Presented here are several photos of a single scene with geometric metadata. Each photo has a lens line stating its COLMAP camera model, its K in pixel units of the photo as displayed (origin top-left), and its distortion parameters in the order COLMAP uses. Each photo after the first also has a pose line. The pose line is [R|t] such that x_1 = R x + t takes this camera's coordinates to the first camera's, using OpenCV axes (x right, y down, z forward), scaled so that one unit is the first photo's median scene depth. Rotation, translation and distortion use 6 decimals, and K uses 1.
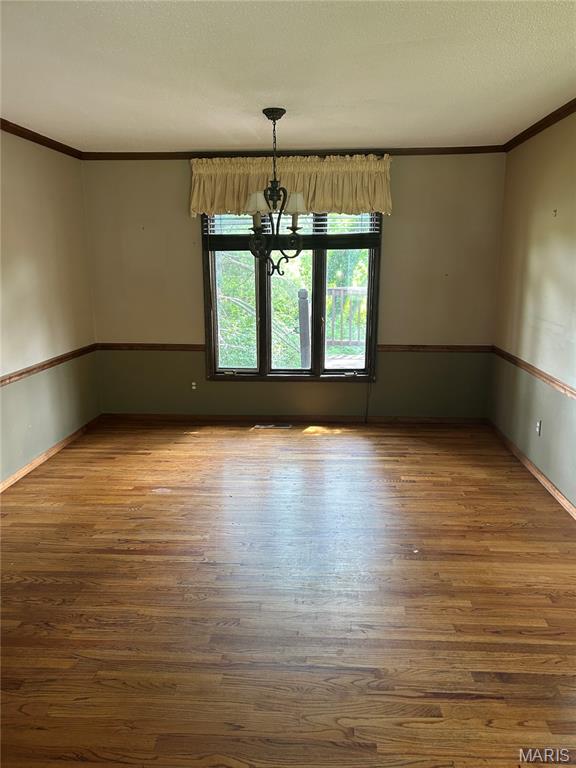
lens RADIAL K [[578.2, 0, 288.7], [0, 578.2, 384.8], [0, 0, 1]] dist [0.013264, -0.000393]
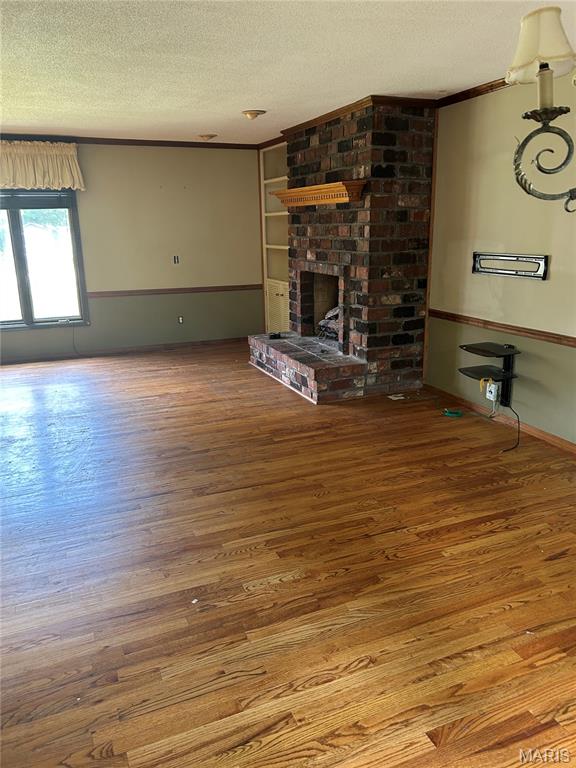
lens RADIAL K [[578.2, 0, 285.6], [0, 578.2, 385.5], [0, 0, 1]] dist [0.013264, -0.000393]
pose [[-0.895868, 0.135972, -0.423004, 0.397463], [-0.081252, 0.885837, 0.456828, -0.323048], [0.436828, 0.443628, -0.782545, 1.522723]]
